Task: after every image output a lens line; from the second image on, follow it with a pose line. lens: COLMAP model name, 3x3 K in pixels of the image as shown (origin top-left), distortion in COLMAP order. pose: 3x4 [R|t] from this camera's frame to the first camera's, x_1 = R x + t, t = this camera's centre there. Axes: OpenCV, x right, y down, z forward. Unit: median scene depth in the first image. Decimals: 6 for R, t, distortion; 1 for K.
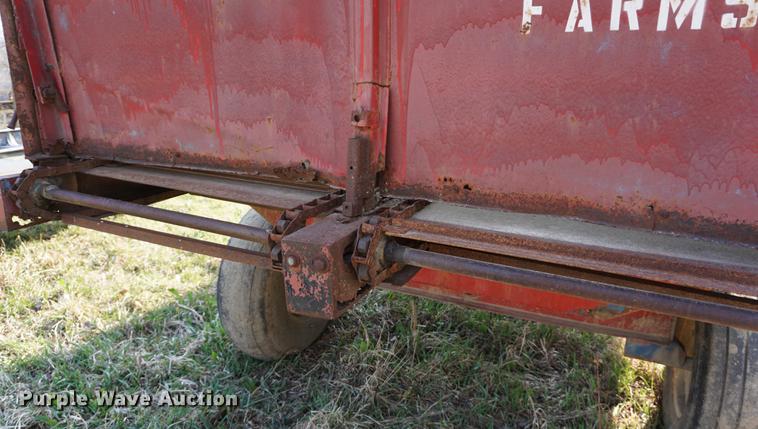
lens RADIAL K [[518.6, 0, 379.0], [0, 518.6, 214.5], [0, 0, 1]] dist [-0.012310, -0.000121]
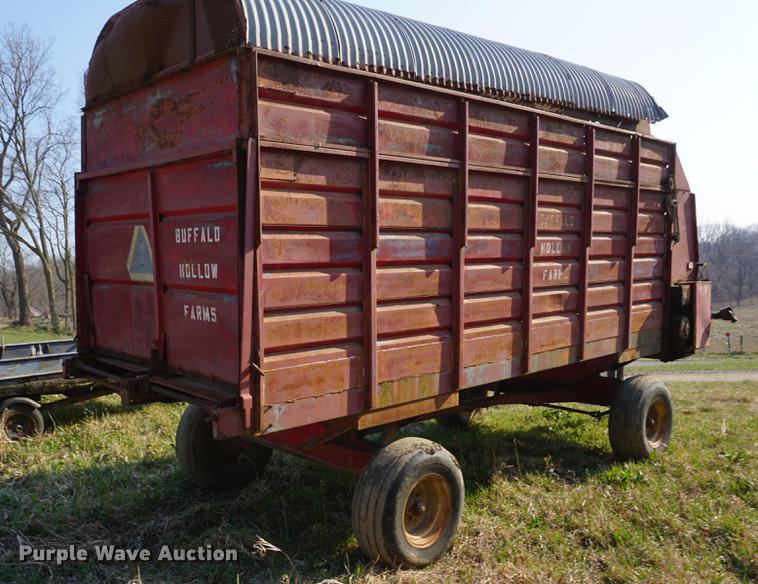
lens RADIAL K [[696.5, 0, 379.0], [0, 696.5, 292.0], [0, 0, 1]] dist [-0.098106, -0.000994]
pose [[0.944752, 0.011423, -0.327588, 1.050494], [-0.086541, 0.972625, -0.215665, 0.115031], [0.316157, 0.232099, 0.919878, -0.971360]]
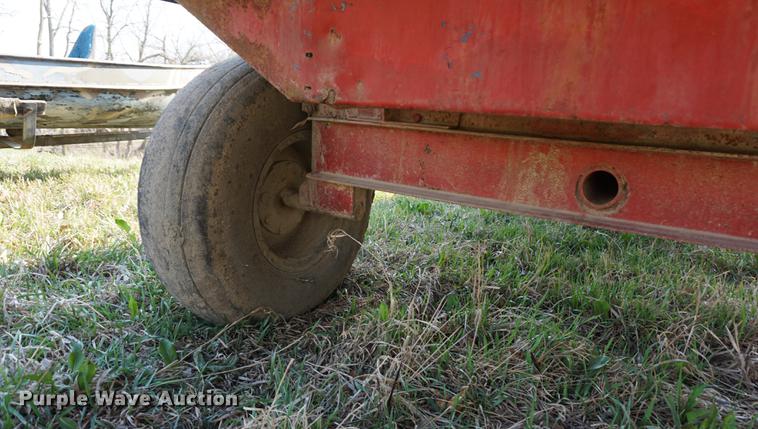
lens RADIAL K [[518.6, 0, 379.0], [0, 518.6, 214.5], [0, 0, 1]] dist [-0.012310, -0.000121]
pose [[0.989689, 0.062259, -0.128998, 0.031494], [-0.071362, 0.995185, -0.067185, 0.199025], [0.124194, 0.075698, 0.989366, 0.466273]]
